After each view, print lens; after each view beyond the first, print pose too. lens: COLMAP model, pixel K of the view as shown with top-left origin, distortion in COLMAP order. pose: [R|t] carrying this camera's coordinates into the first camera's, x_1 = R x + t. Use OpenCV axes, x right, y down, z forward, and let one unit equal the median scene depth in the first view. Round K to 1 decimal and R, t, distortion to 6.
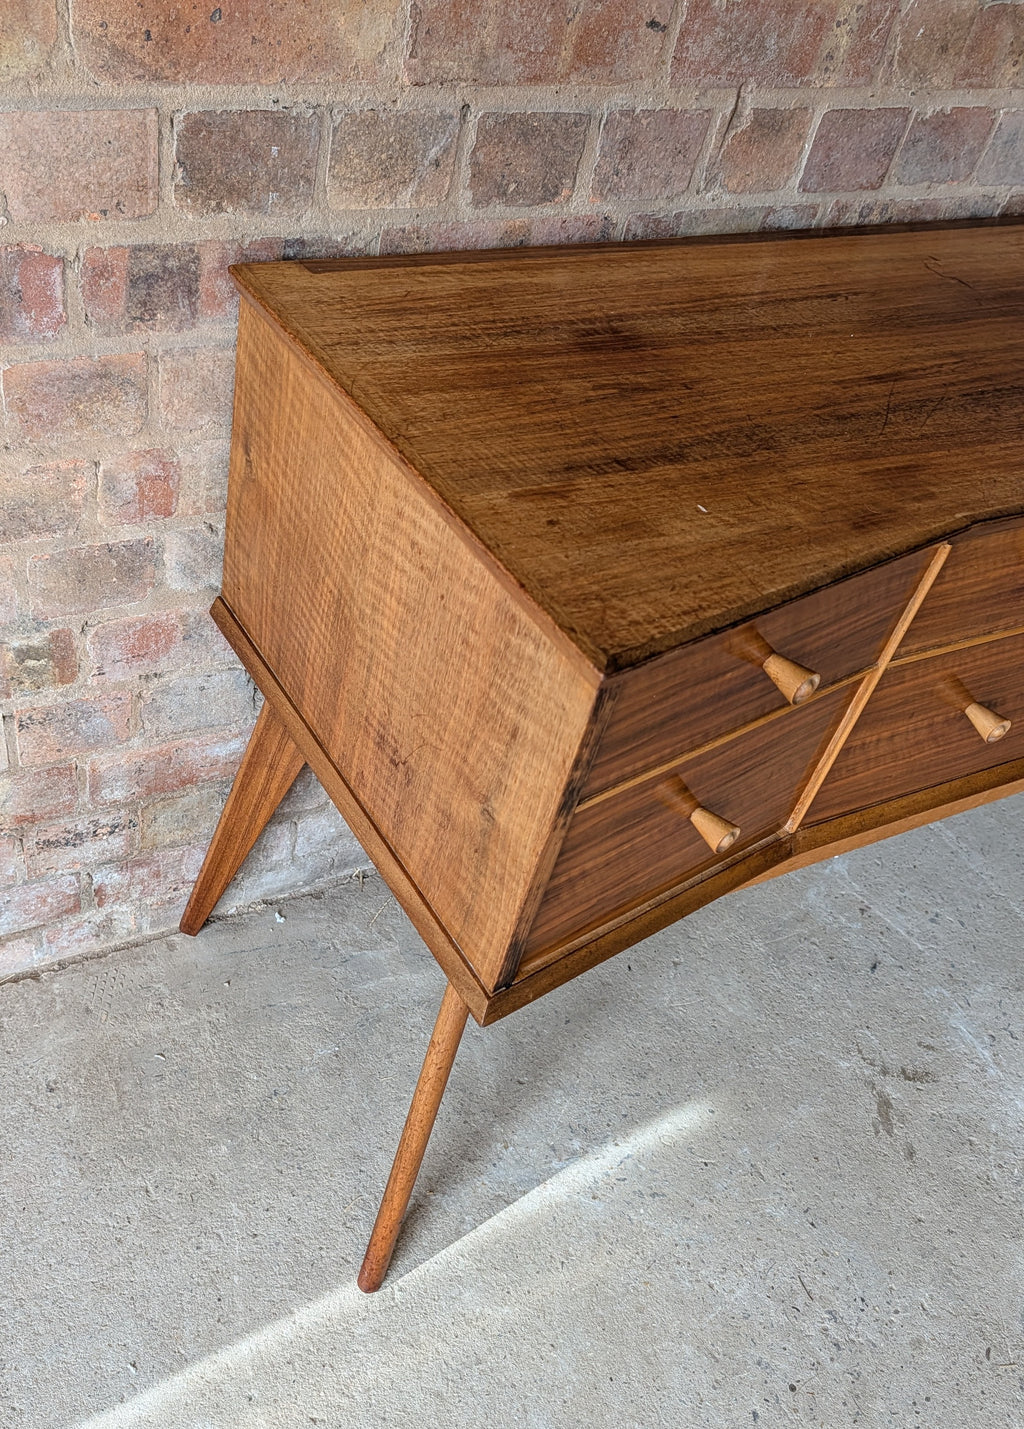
lens RADIAL K [[1257.8, 0, 377.9], [0, 1257.8, 866.1], [0, 0, 1]] dist [0.000904, -0.002993]
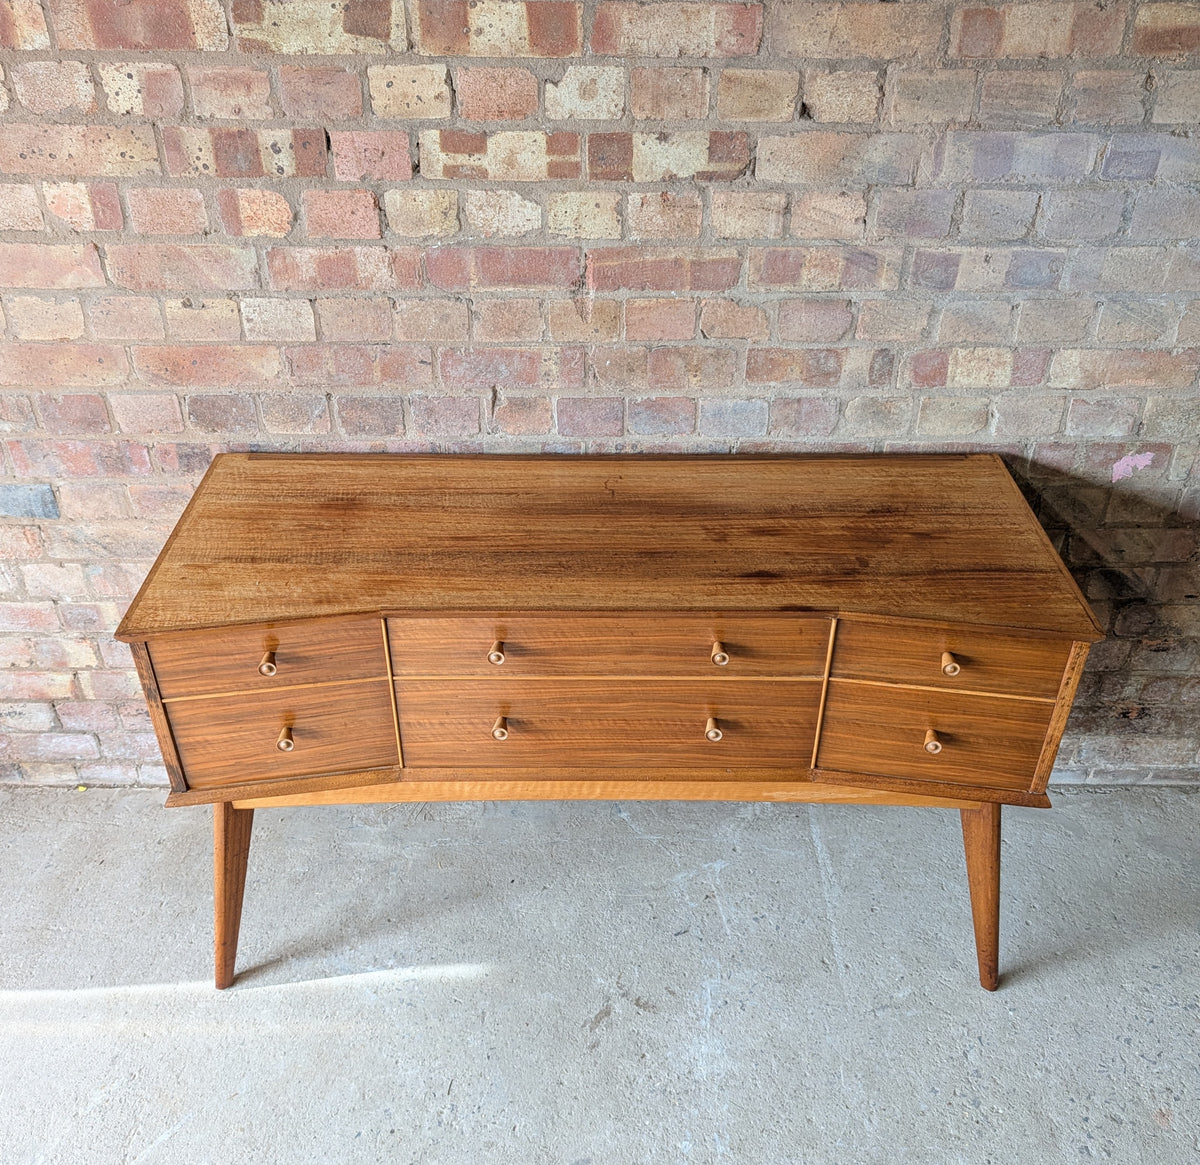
lens RADIAL K [[1149.9, 0, 589.5], [0, 1149.9, 598.6], [0, 0, 1]] dist [0.007055, -0.004593]
pose [[0.874854, 0.150048, -0.460560, 1.236851], [-0.254426, 0.951434, -0.173322, -0.039018], [0.412186, 0.268810, 0.870542, -0.378353]]
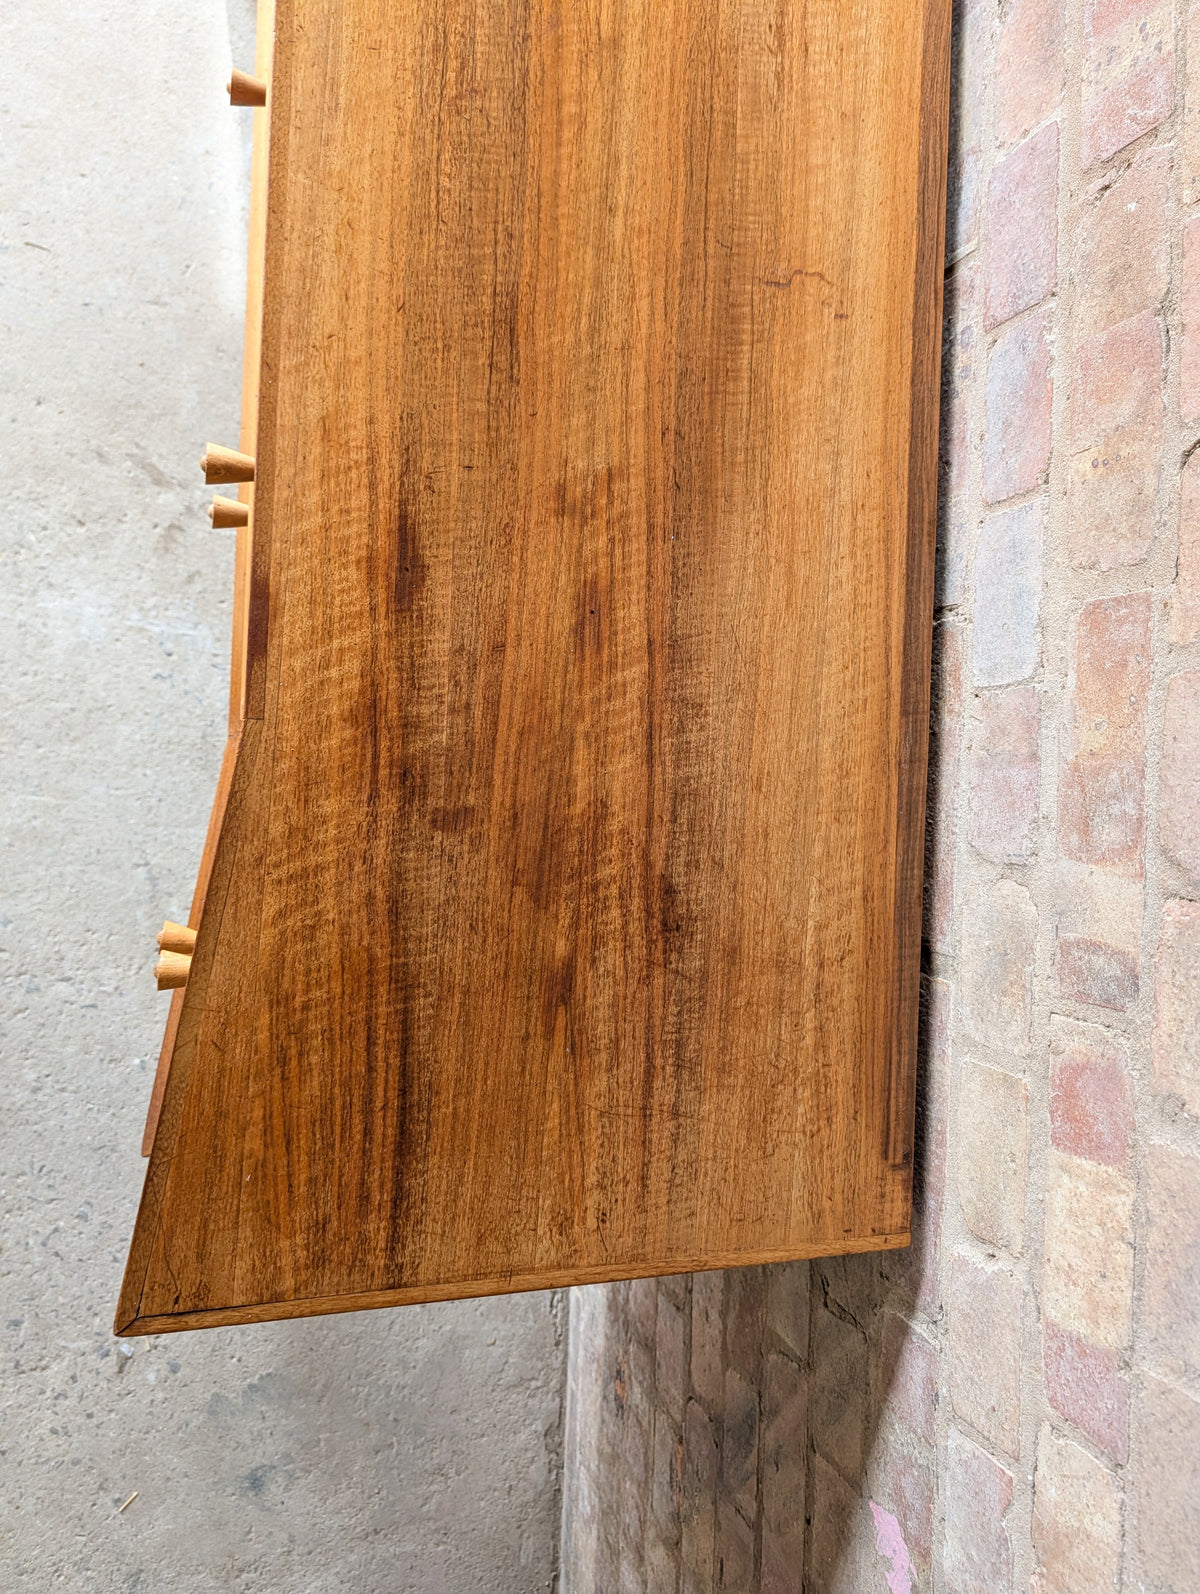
lens RADIAL K [[1157.6, 0, 609.1], [0, 1157.6, 783.7], [0, 0, 1]] dist [0.006675, -0.006213]
pose [[-0.416452, 0.860765, -0.292663, 0.981950], [-0.868416, -0.281331, 0.408298, -0.761120], [0.269113, 0.424189, 0.864663, 0.536933]]
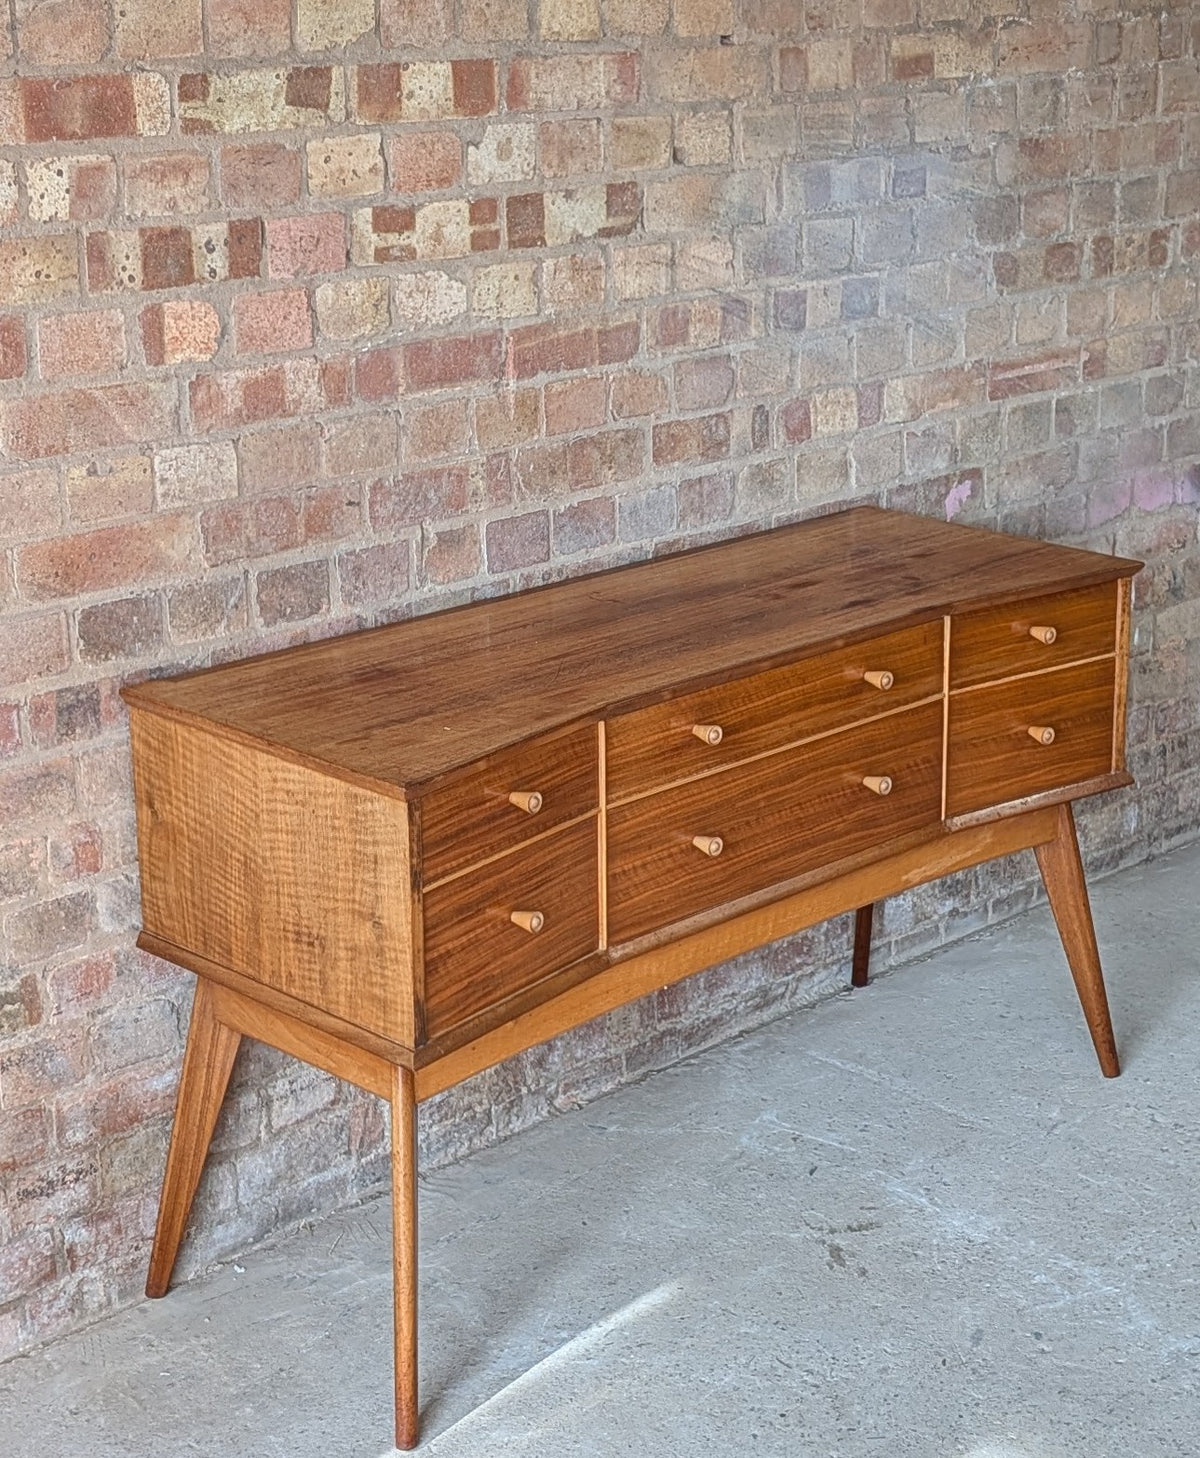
lens RADIAL K [[2721.2, 0, 772.8], [0, 2721.2, 696.5], [0, 0, 1]] dist [0.229539, -1.032474]
pose [[0.933531, -0.228282, 0.276420, -0.259012], [0.332406, 0.839956, -0.428929, 1.052405], [-0.134264, 0.492302, 0.860007, -1.695200]]
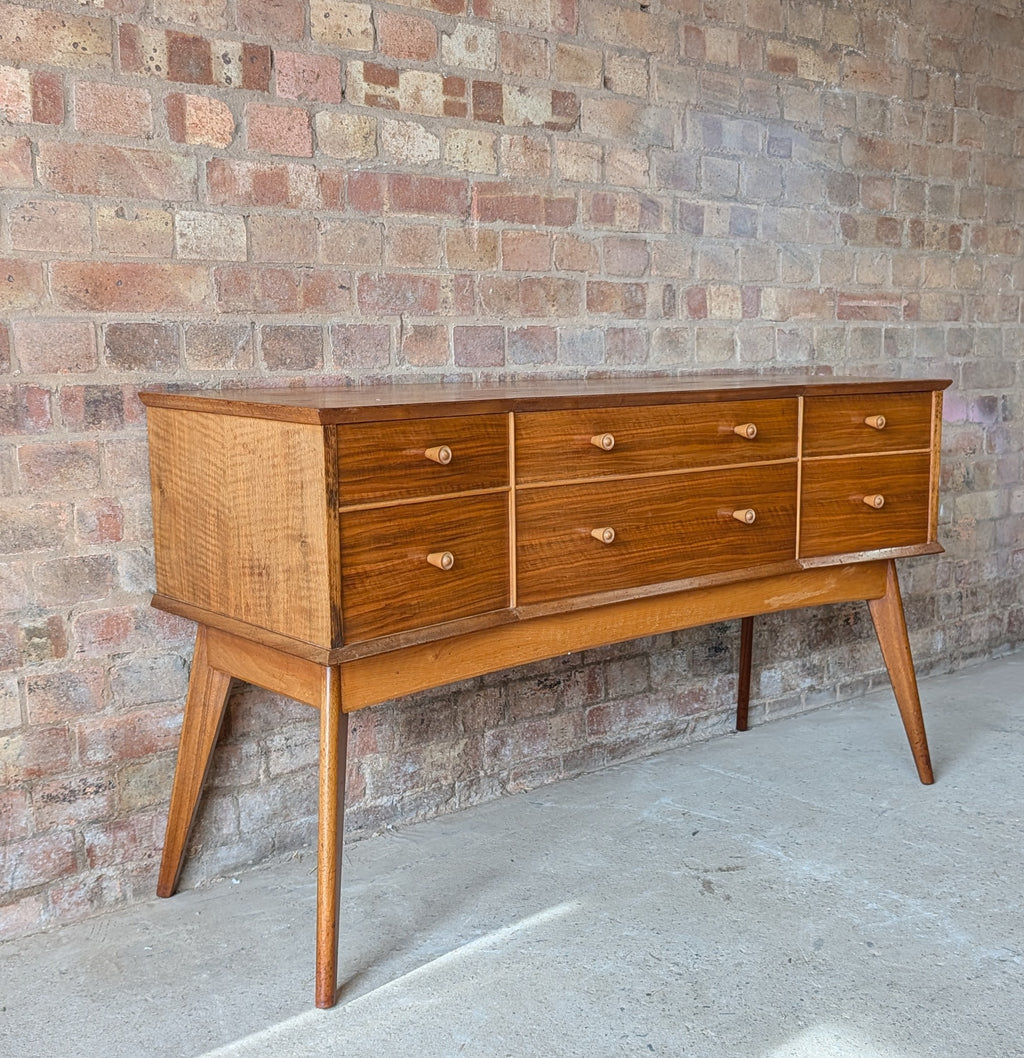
lens RADIAL K [[1409.8, 0, 645.5], [0, 1409.8, 570.1], [0, 0, 1]] dist [0.092647, -0.285815]
pose [[0.953675, -0.182554, 0.239121, 0.046352], [0.287964, 0.783984, -0.549950, 1.002228], [-0.087072, 0.593332, 0.800235, -0.566351]]
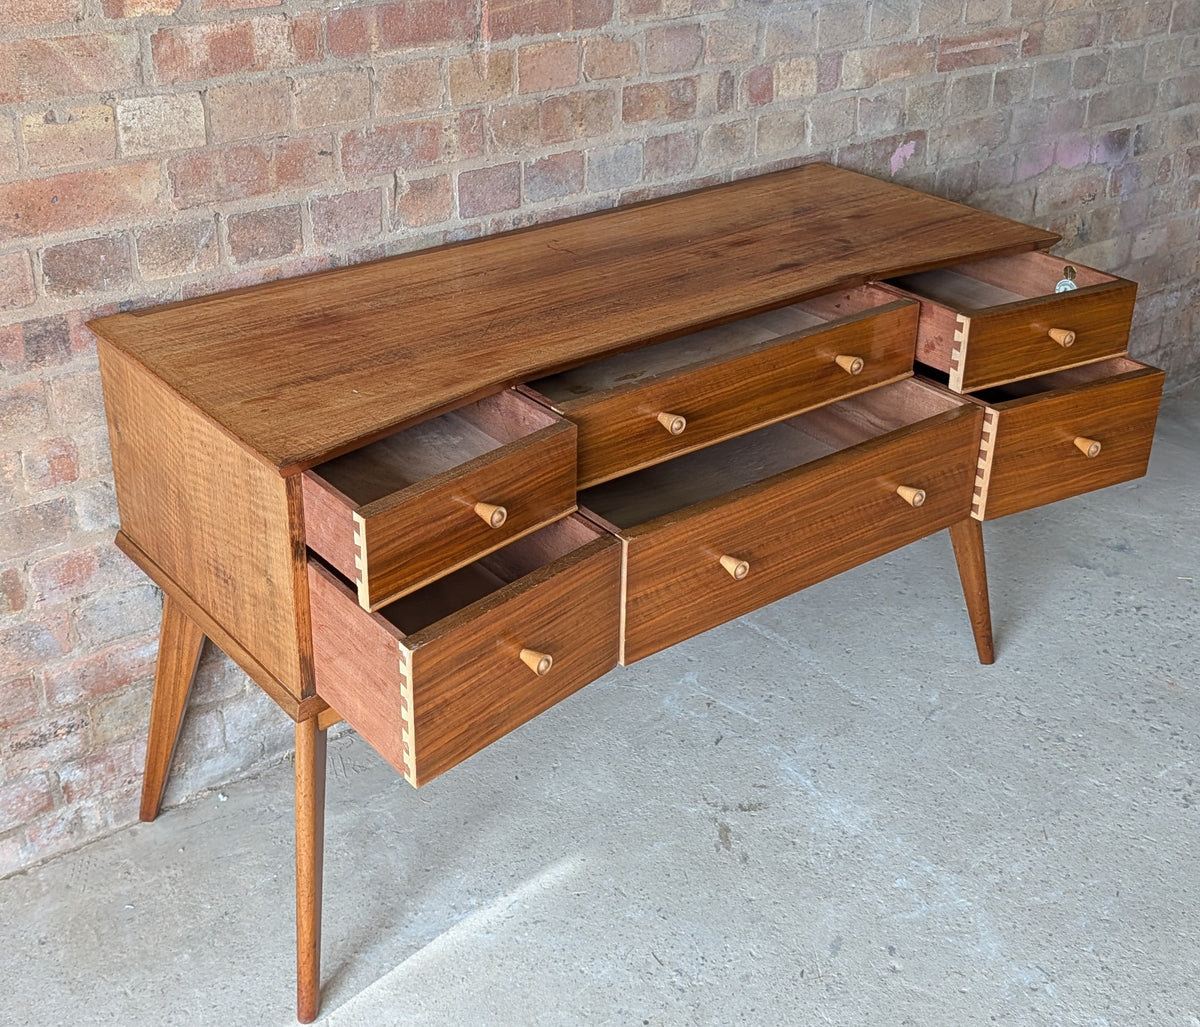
lens RADIAL K [[1552.3, 0, 596.8], [0, 1552.3, 447.9], [0, 0, 1]] dist [0.098336, -0.336937]
pose [[0.974512, -0.193132, 0.114135, 0.234770], [0.220760, 0.916070, -0.334784, 0.445051], [-0.039898, 0.351448, 0.935357, -0.778374]]
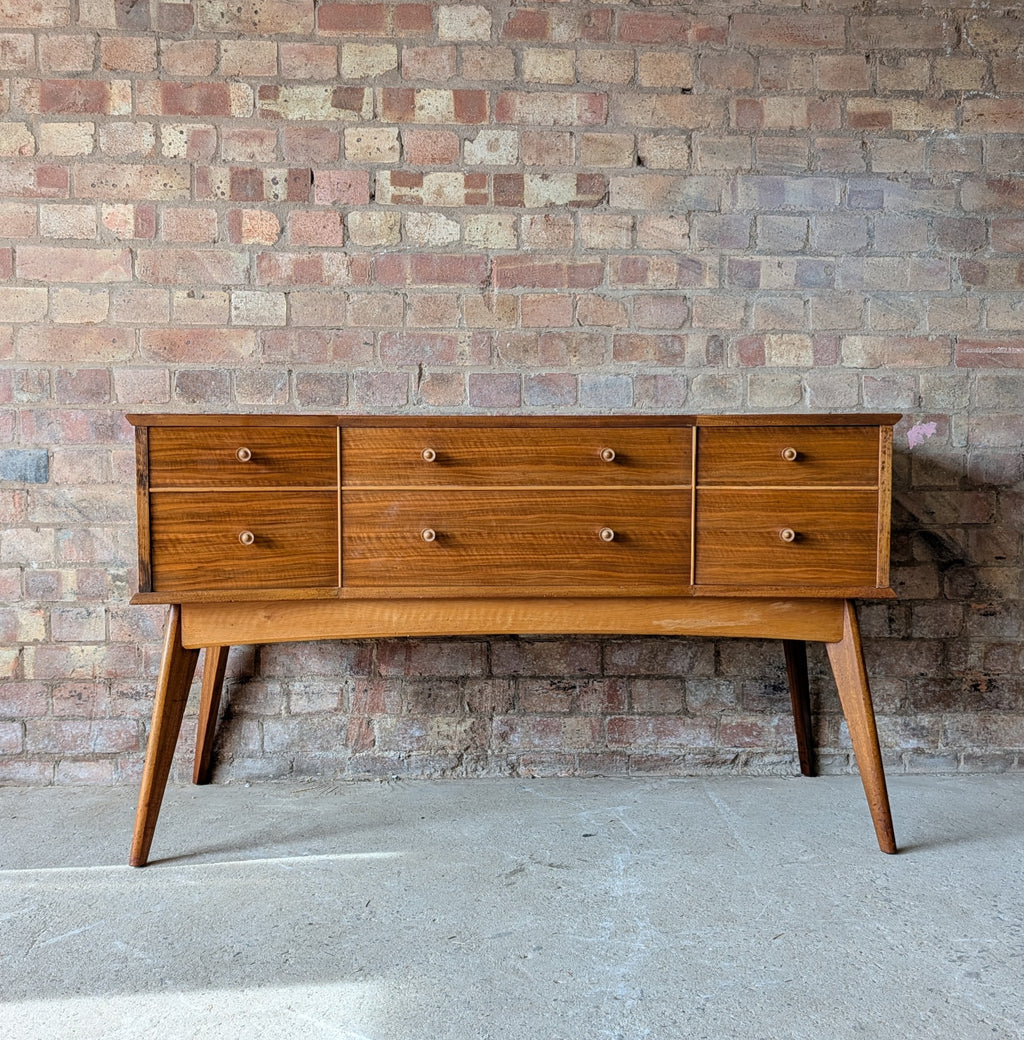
lens RADIAL K [[1186.3, 0, 514.4], [0, 1186.3, 529.7], [0, 0, 1]] dist [0.099171, -0.308915]
pose [[0.897838, -0.107815, -0.426923, 1.382486], [-0.220589, 0.728991, -0.648007, 1.072580], [0.381088, 0.675980, 0.630733, -0.192431]]
